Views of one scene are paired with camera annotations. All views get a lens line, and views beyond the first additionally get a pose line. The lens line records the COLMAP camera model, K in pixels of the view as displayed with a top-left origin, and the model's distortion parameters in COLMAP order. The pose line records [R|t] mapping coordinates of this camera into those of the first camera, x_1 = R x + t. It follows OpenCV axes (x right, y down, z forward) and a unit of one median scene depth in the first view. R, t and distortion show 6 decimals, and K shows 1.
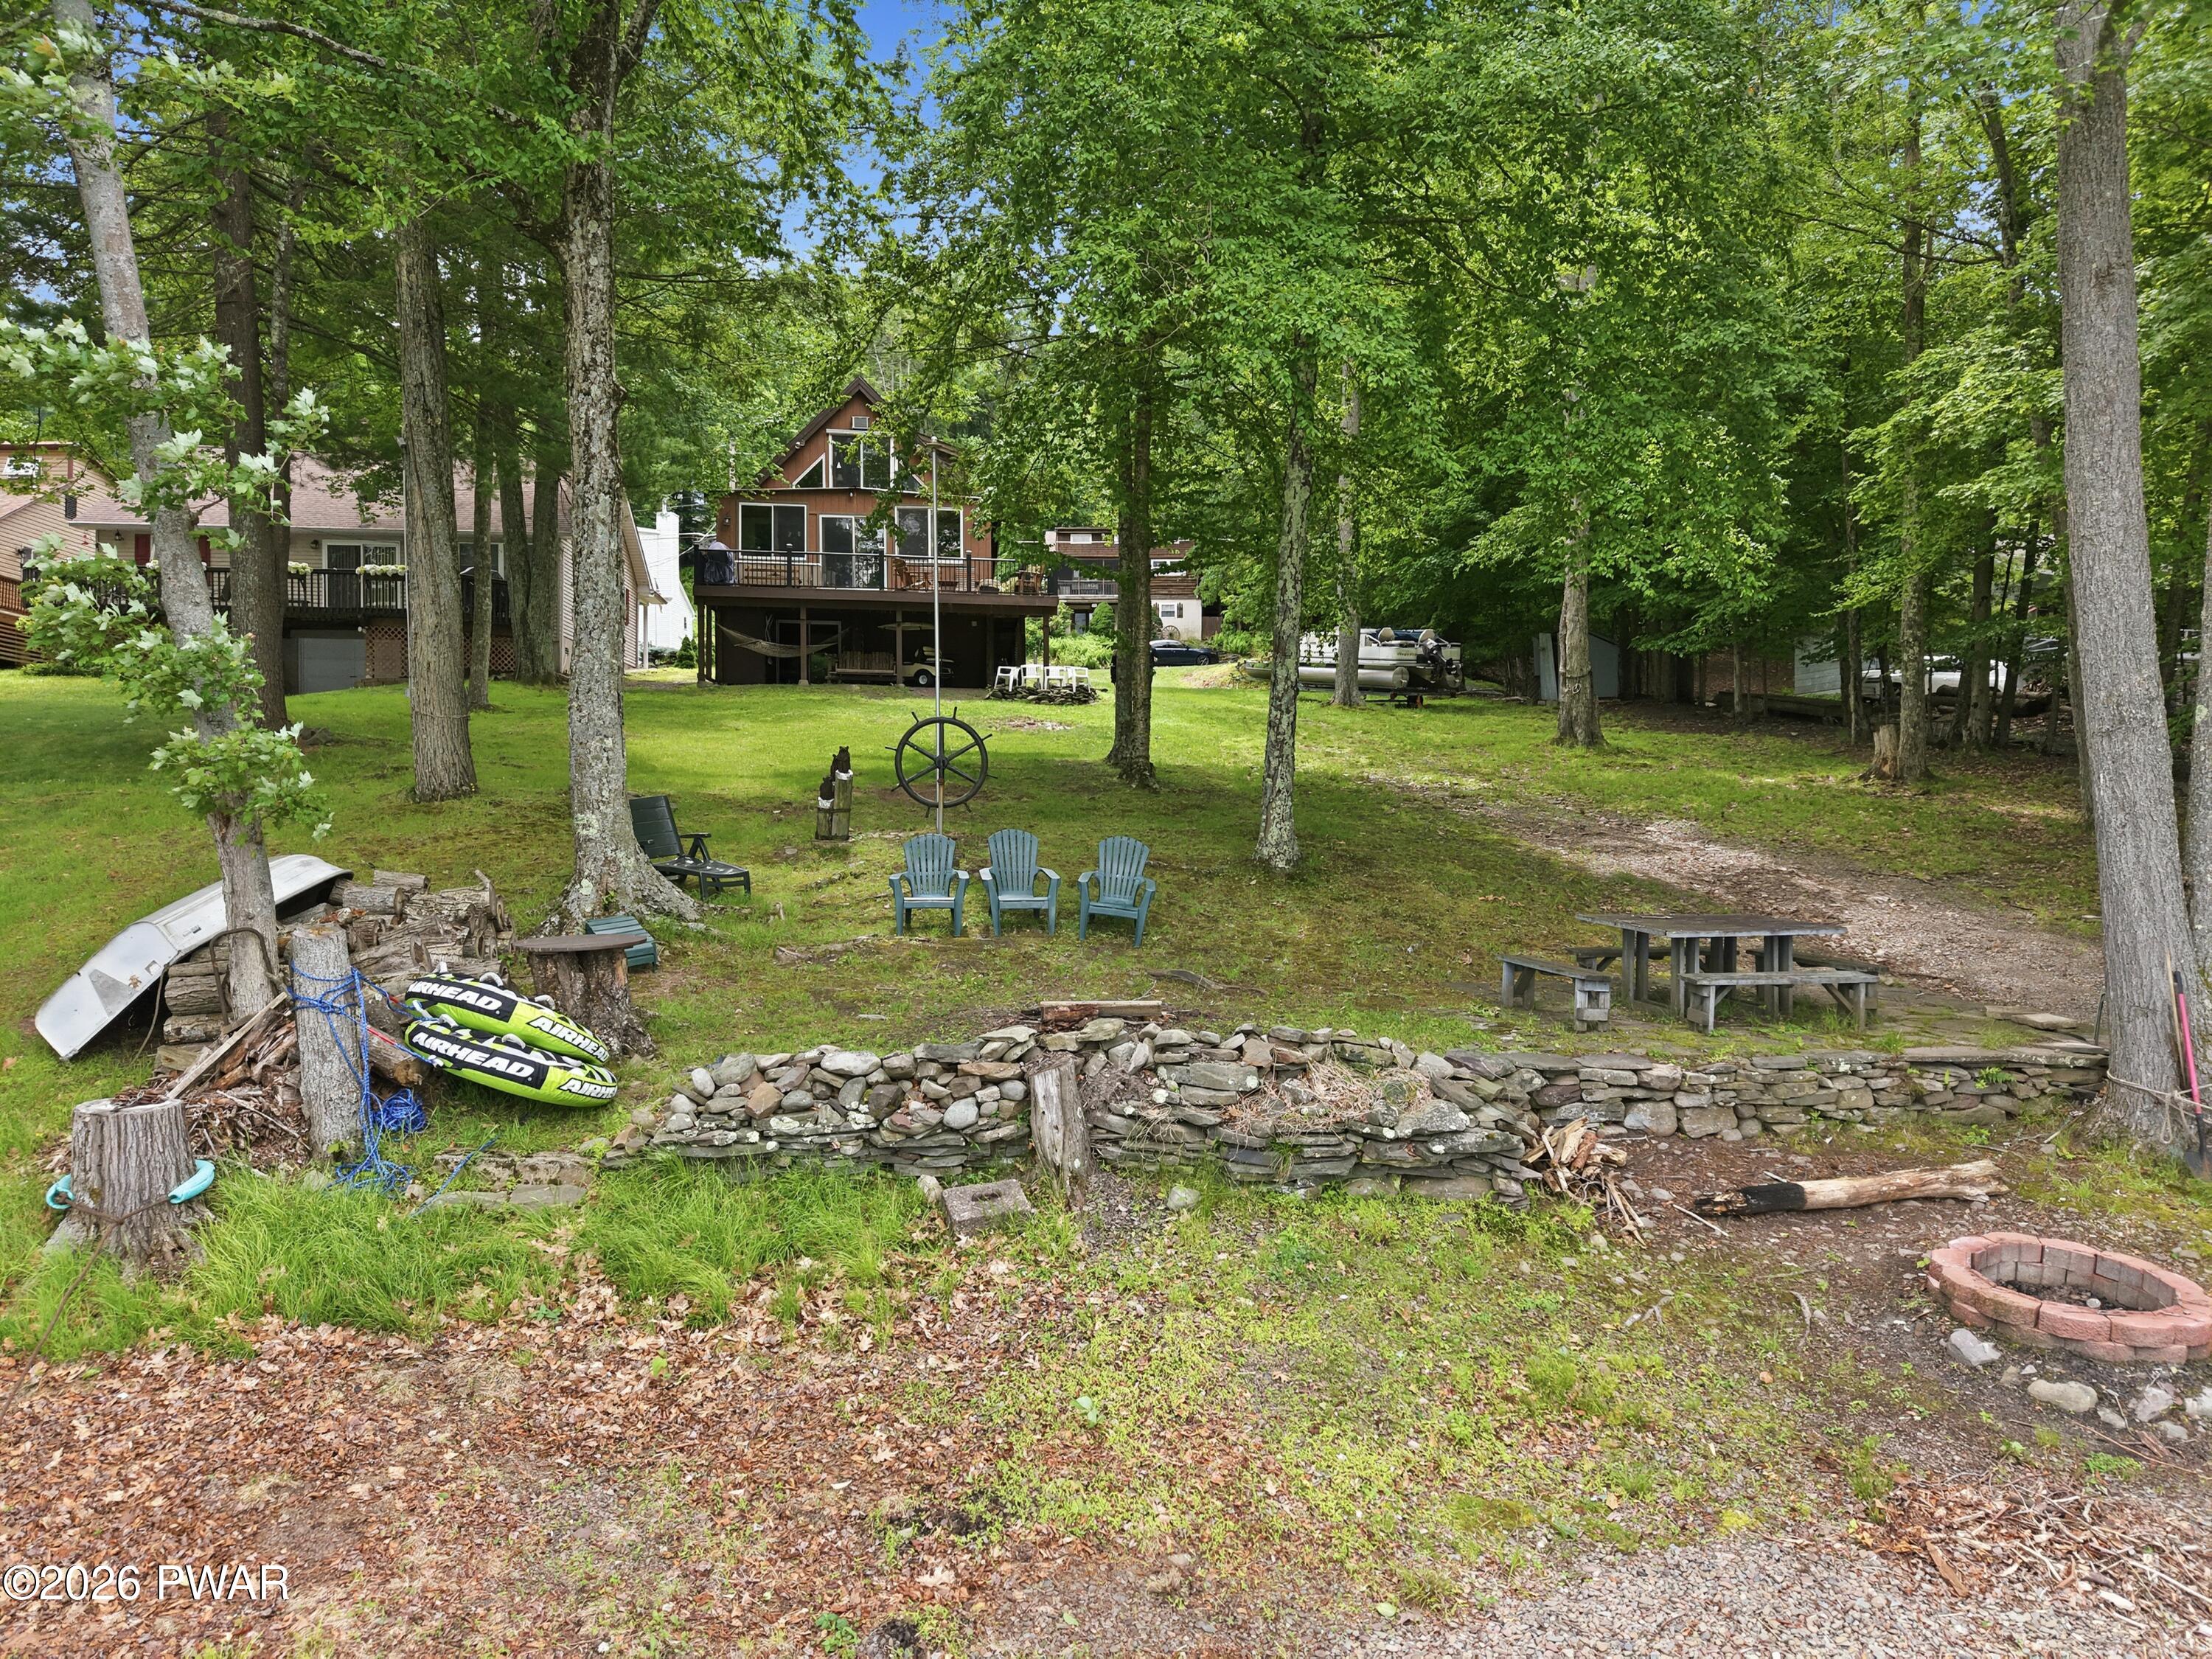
lens RADIAL K [[1475.9, 0, 1106.0], [0, 1475.9, 829.5], [0, 0, 1]] dist [0.018227, -0.013907]
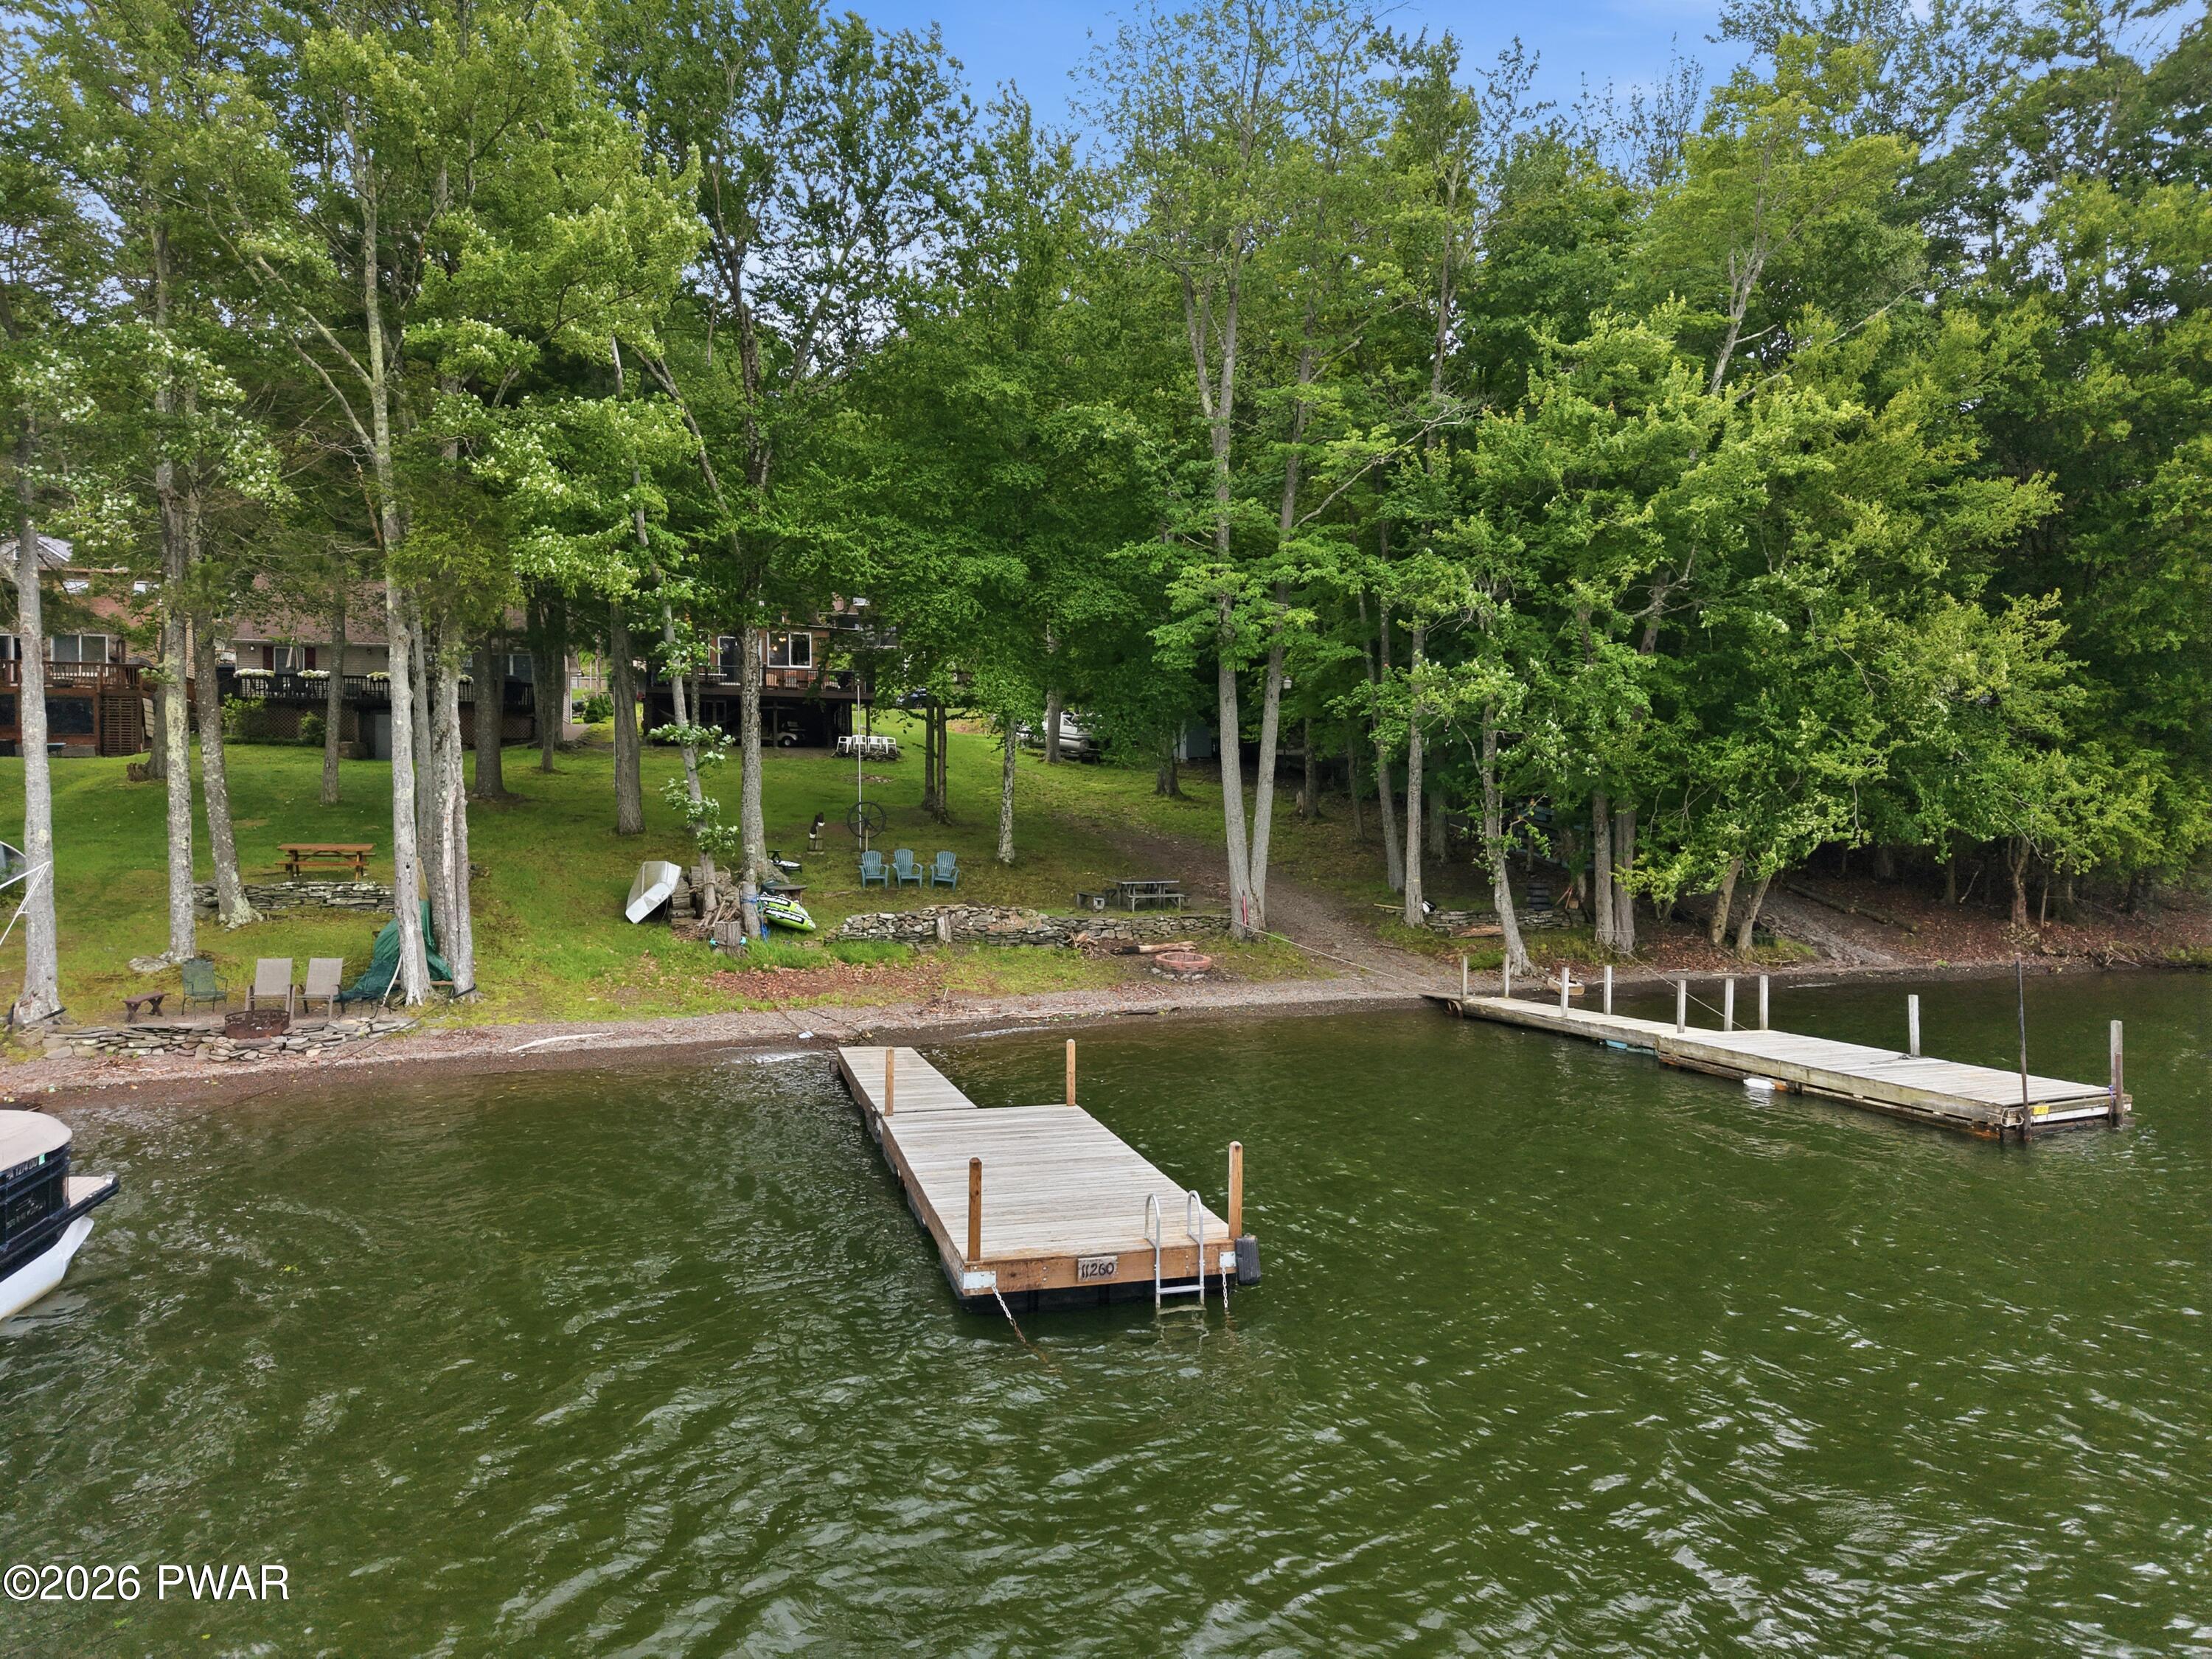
lens RADIAL K [[1475.9, 0, 1106.0], [0, 1475.9, 829.5], [0, 0, 1]] dist [0.018227, -0.013907]
pose [[0.984998, -0.002137, 0.172554, -0.256907], [0.000640, 0.999962, 0.008732, -0.089639], [-0.172566, -0.008491, 0.984961, -2.621981]]
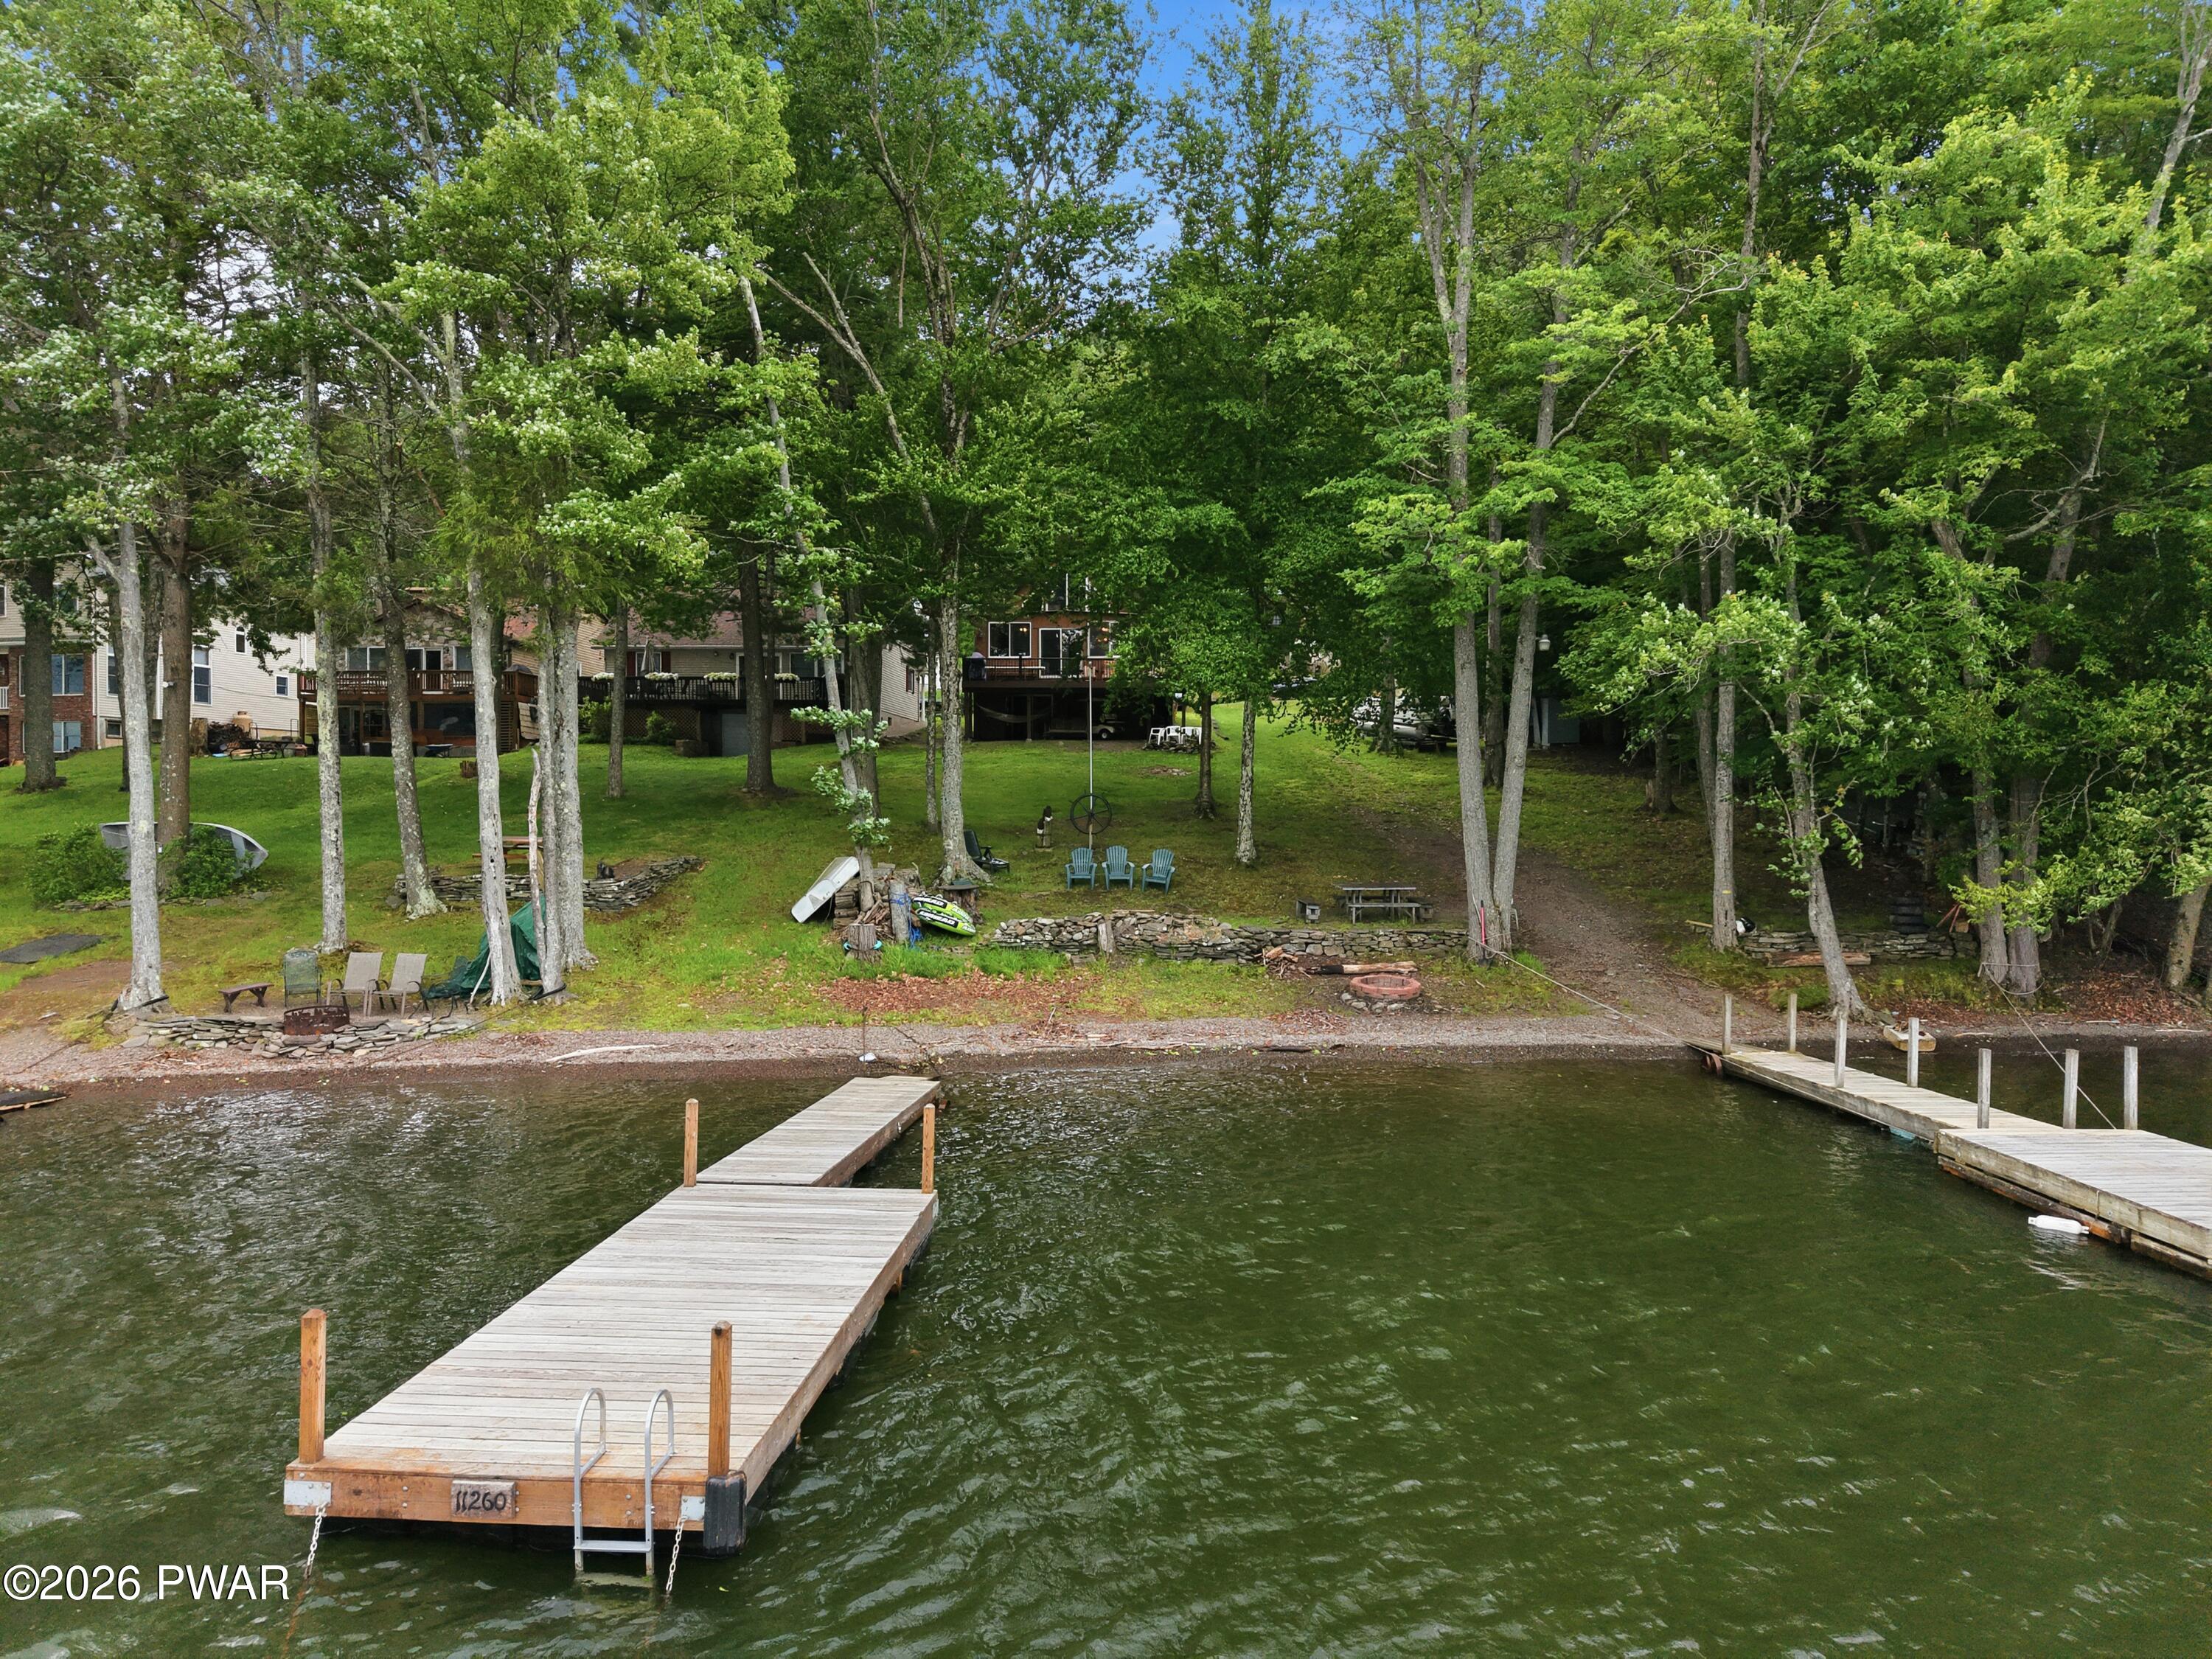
lens RADIAL K [[1475.9, 0, 1106.0], [0, 1475.9, 829.5], [0, 0, 1]] dist [0.018227, -0.013907]
pose [[0.989107, 0.001909, -0.147186, 0.421692], [-0.000318, 0.999941, 0.010834, -0.081775], [0.147198, -0.010669, 0.989050, -2.127833]]
